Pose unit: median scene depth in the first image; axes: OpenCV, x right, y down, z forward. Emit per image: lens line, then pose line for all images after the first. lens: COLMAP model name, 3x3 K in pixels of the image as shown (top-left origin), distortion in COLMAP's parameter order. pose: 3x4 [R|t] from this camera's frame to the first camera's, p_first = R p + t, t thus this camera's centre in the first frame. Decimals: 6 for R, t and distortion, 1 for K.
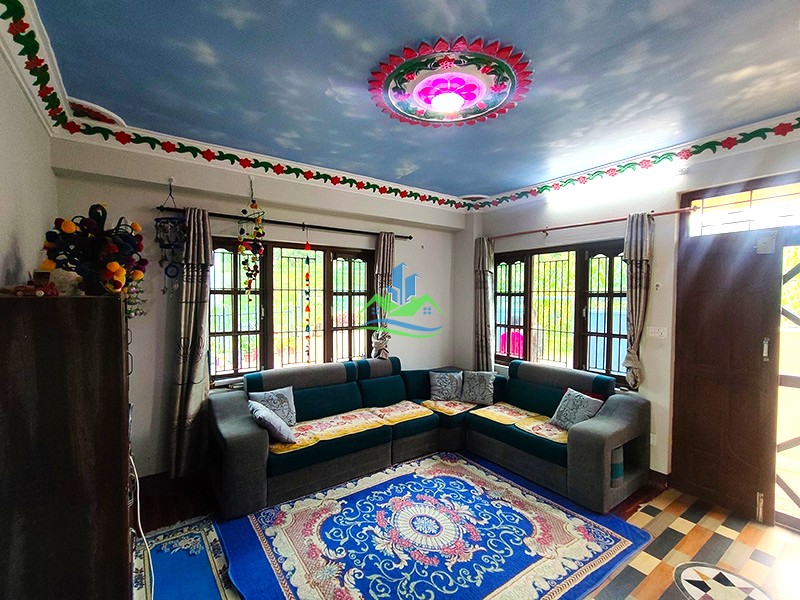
lens RADIAL K [[369.5, 0, 405.4], [0, 369.5, 302.2], [0, 0, 1]] dist [0.016123, 0.000582]
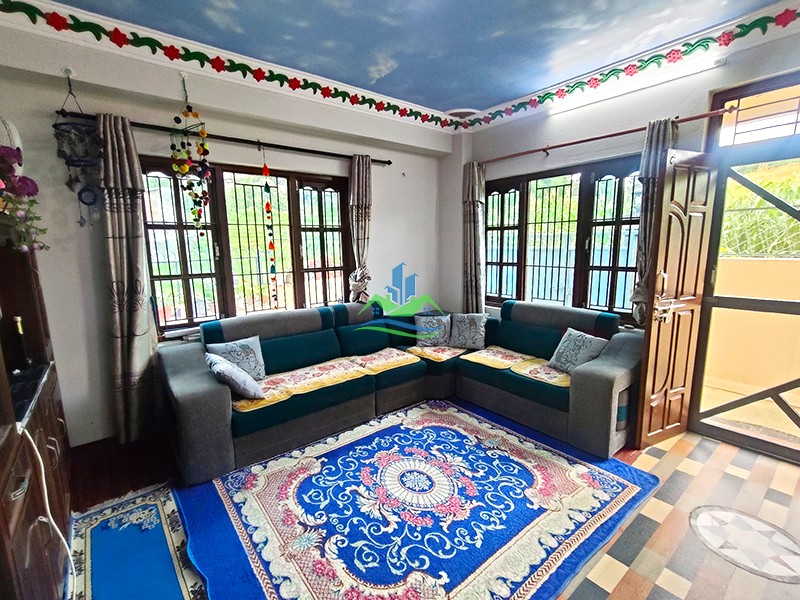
lens RADIAL K [[369.5, 0, 401.0], [0, 369.5, 301.7], [0, 0, 1]] dist [0.016123, 0.000582]
pose [[0.998837, -0.029613, 0.038054, -0.002500], [0.024316, 0.990842, 0.132815, 0.042682], [-0.041638, -0.131736, 0.990410, 0.142249]]
